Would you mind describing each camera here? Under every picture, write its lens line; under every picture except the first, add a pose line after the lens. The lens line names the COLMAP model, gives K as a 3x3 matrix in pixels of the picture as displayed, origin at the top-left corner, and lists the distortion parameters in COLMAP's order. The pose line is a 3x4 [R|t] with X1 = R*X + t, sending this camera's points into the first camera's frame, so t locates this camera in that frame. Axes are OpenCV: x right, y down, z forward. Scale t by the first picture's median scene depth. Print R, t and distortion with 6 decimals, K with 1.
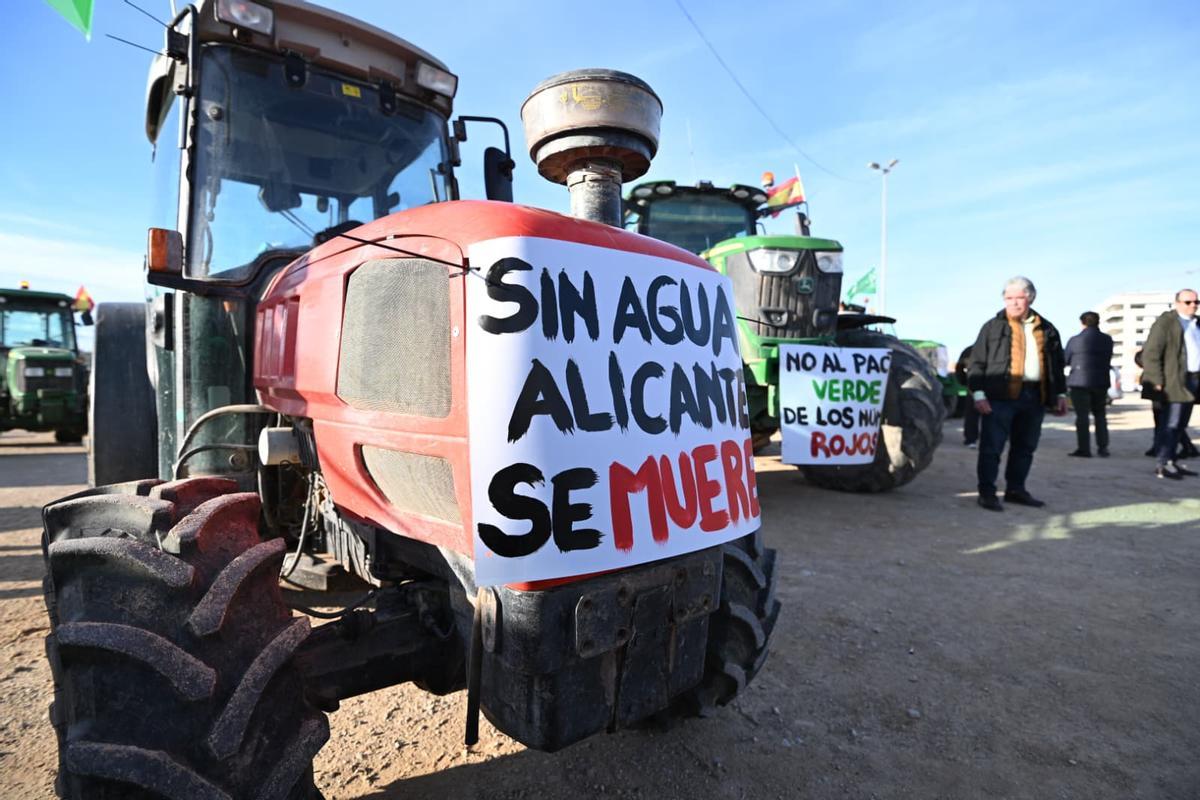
lens RADIAL K [[595.4, 0, 613.3], [0, 595.4, 399.4], [0, 0, 1]] dist [-0.023589, -0.007036]
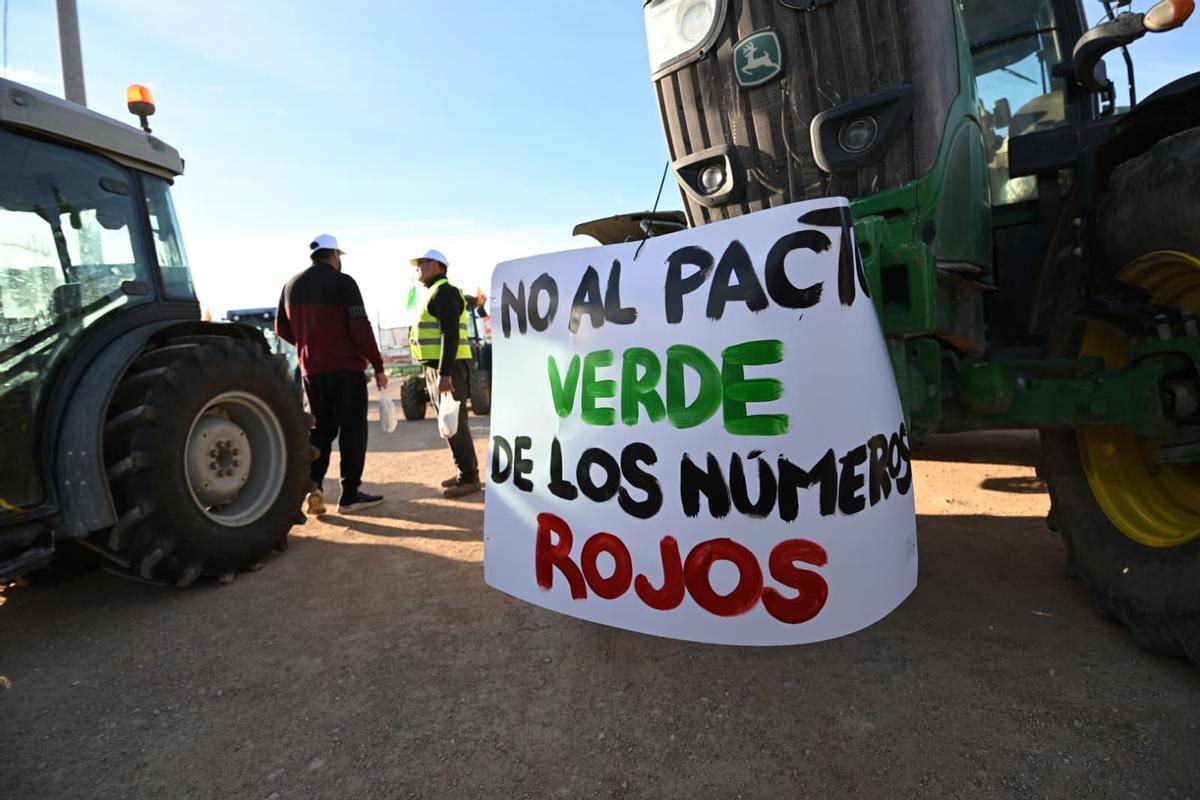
lens RADIAL K [[595.4, 0, 613.3], [0, 595.4, 399.4], [0, 0, 1]] dist [-0.023589, -0.007036]
pose [[0.654944, 0.007833, -0.755637, 0.607452], [0.062666, 0.995939, 0.064639, -0.028088], [0.753075, -0.089687, 0.651793, 0.805126]]
